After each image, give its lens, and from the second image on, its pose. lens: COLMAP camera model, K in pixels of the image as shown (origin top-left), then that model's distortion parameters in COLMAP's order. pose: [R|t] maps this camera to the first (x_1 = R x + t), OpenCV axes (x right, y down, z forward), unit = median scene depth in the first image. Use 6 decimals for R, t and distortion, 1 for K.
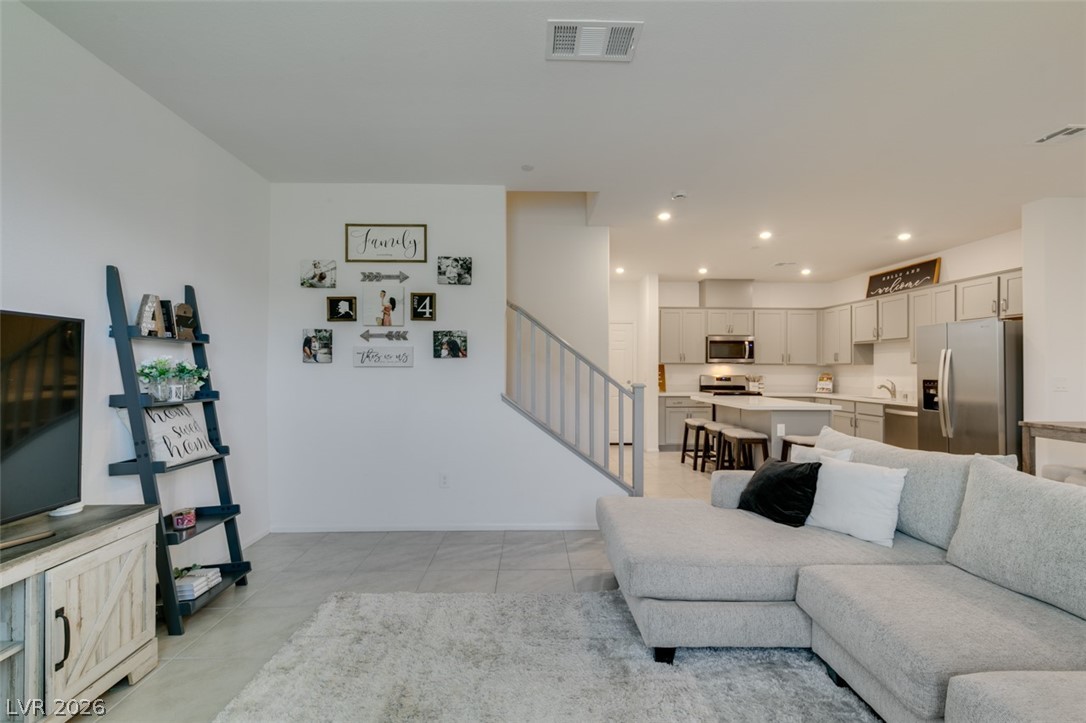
lens RADIAL K [[485.8, 0, 538.7], [0, 485.8, 364.6], [0, 0, 1]] dist [0.006357, -0.002129]
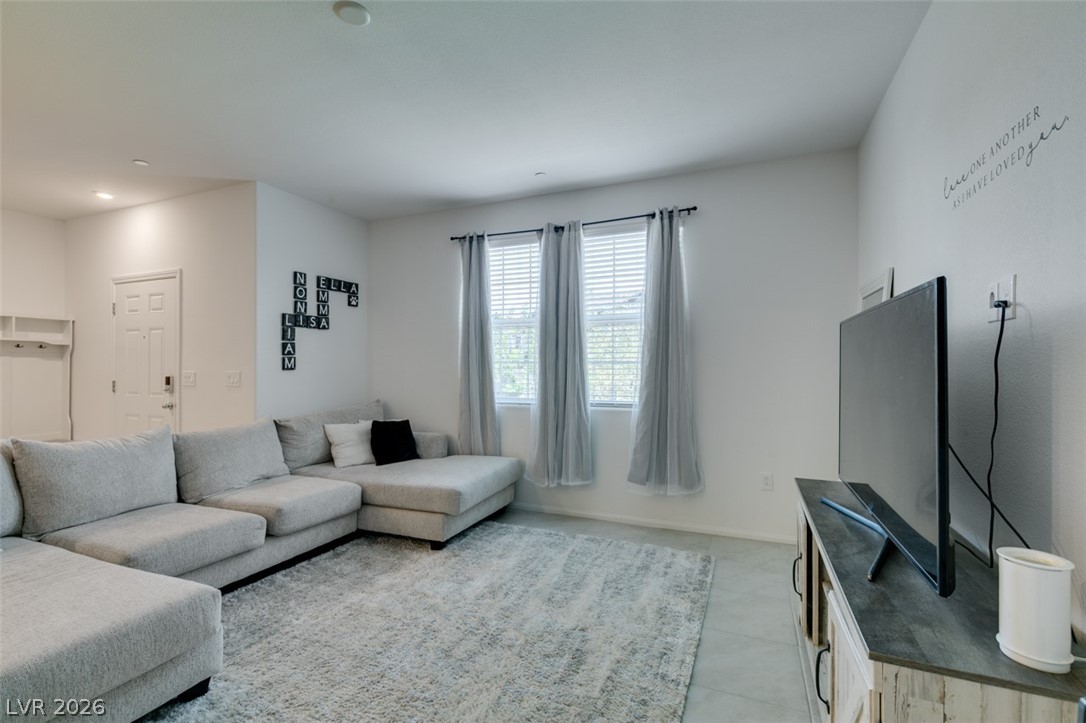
lens RADIAL K [[485.8, 0, 542.8], [0, 485.8, 362.4], [0, 0, 1]] dist [0.006357, -0.002129]
pose [[-0.912594, -0.002104, 0.408862, -0.236160], [-0.006042, 0.999947, -0.008341, 0.002827], [-0.408823, -0.010083, -0.912558, 0.539071]]
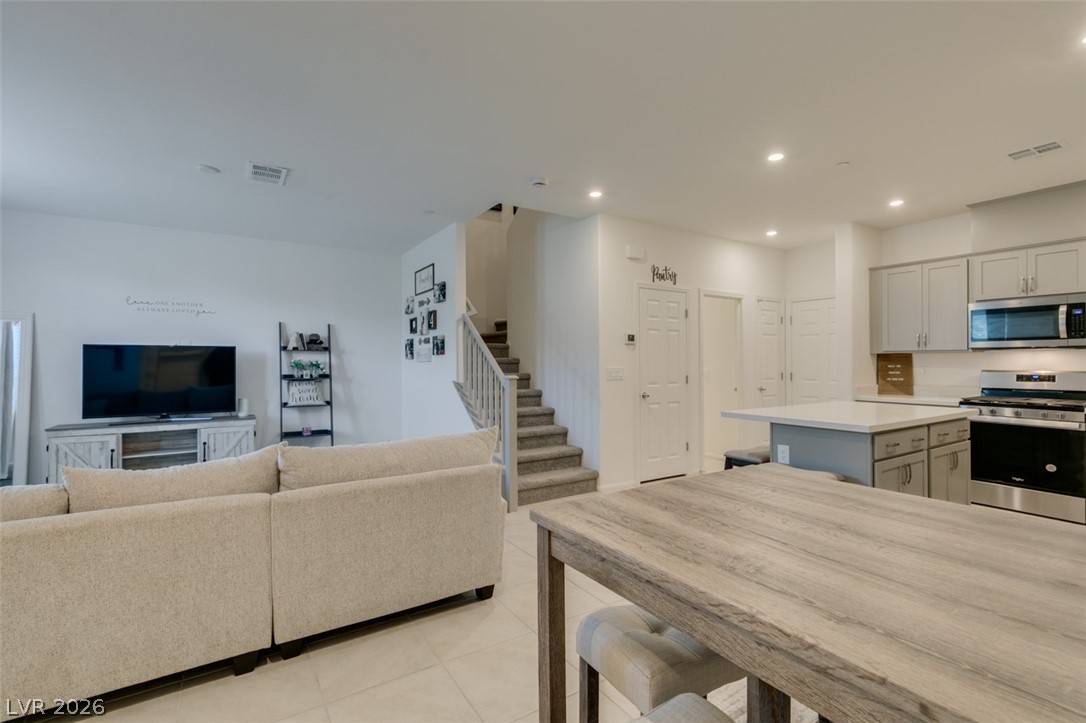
lens RADIAL K [[485.8, 0, 539.1], [0, 485.8, 360.1], [0, 0, 1]] dist [0.006357, -0.002129]
pose [[0.518749, -0.009901, -0.854869, 0.735443], [0.013202, 0.999906, -0.003569, 0.006308], [0.854825, -0.009434, 0.518831, 0.325050]]
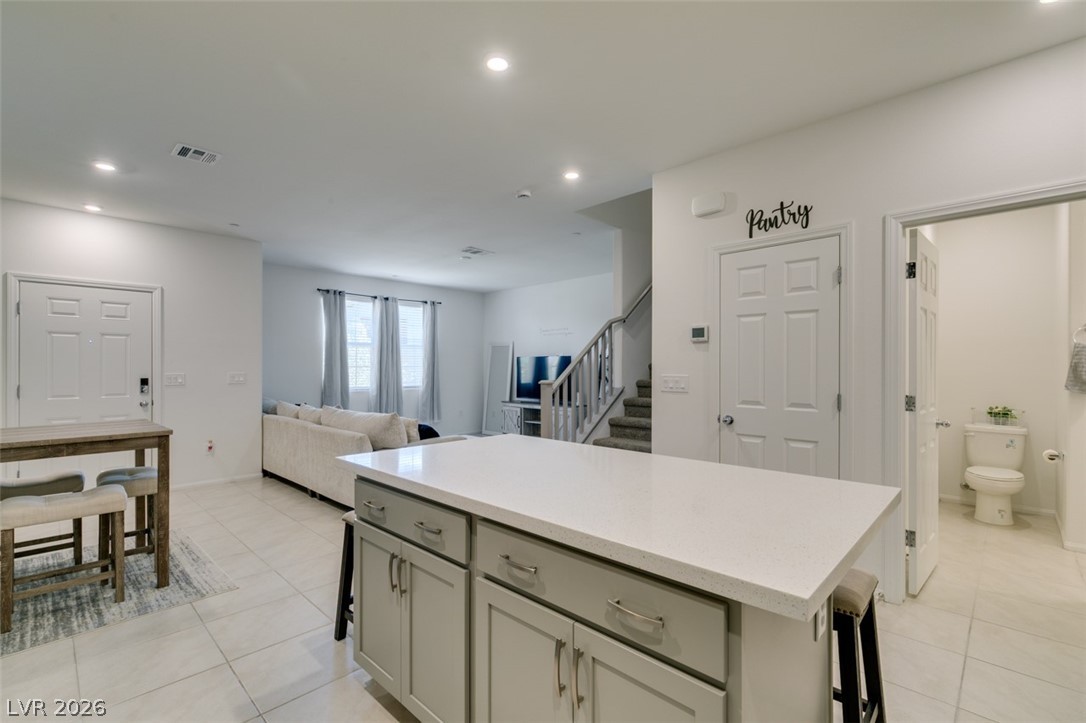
lens RADIAL K [[485.8, 0, 541.2], [0, 485.8, 366.2], [0, 0, 1]] dist [0.006357, -0.002129]
pose [[-0.710130, -0.005472, -0.704049, 0.639851], [0.003870, 0.999924, -0.011674, 0.012638], [0.704060, -0.011015, -0.710055, 1.145977]]
